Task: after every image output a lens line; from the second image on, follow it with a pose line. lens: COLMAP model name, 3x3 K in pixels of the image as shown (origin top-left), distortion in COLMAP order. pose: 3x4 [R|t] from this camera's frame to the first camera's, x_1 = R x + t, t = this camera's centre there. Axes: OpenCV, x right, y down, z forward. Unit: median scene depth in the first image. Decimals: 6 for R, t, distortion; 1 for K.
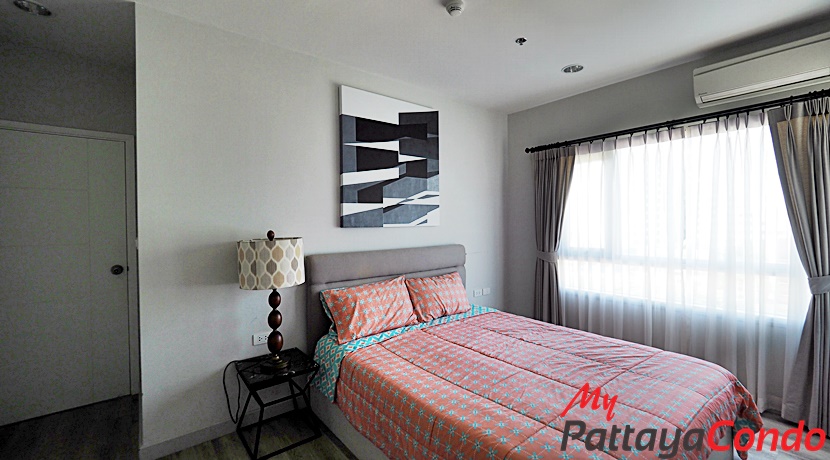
lens RADIAL K [[347.9, 0, 418.8], [0, 347.9, 224.6], [0, 0, 1]] dist [-0.004041, -0.002472]
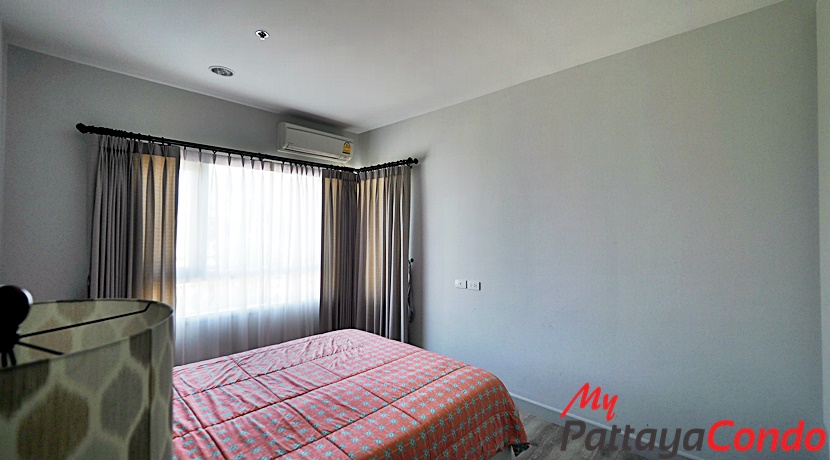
lens RADIAL K [[347.9, 0, 417.0], [0, 347.9, 225.0], [0, 0, 1]] dist [-0.004041, -0.002472]
pose [[-0.117279, 0.033853, 0.992522, -0.534821], [0.006041, 0.999425, -0.033374, -0.009186], [-0.993081, 0.002082, -0.117416, 0.617724]]
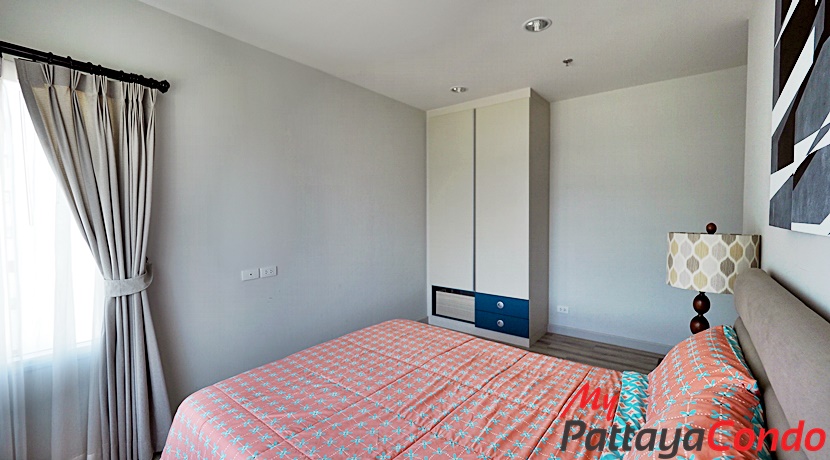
lens RADIAL K [[347.9, 0, 418.4], [0, 347.9, 227.1], [0, 0, 1]] dist [-0.004041, -0.002472]
pose [[-0.975343, 0.023225, -0.219467, 0.352996], [0.012255, 0.998612, 0.051215, -0.018733], [0.220352, 0.047263, -0.974275, 1.323179]]
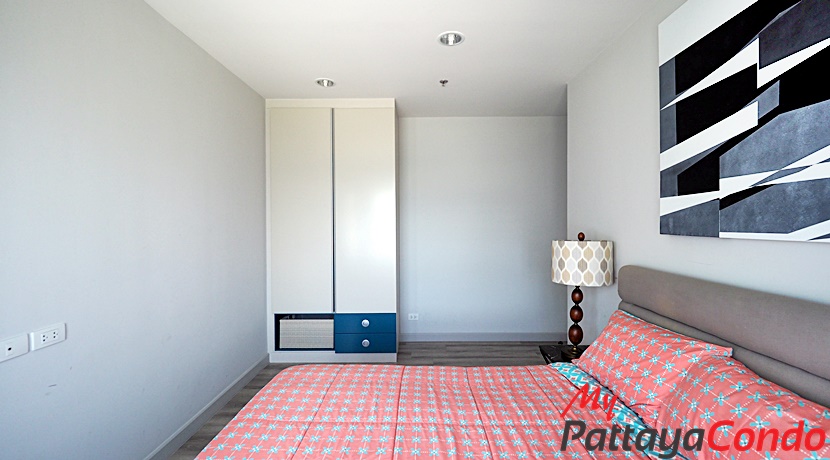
lens RADIAL K [[347.9, 0, 415.7], [0, 347.9, 226.7], [0, 0, 1]] dist [-0.004041, -0.002472]
pose [[-0.636797, 0.021493, -0.770732, 0.589307], [0.002610, 0.999666, 0.025721, -0.023670], [0.771027, 0.014368, -0.636640, 1.034799]]
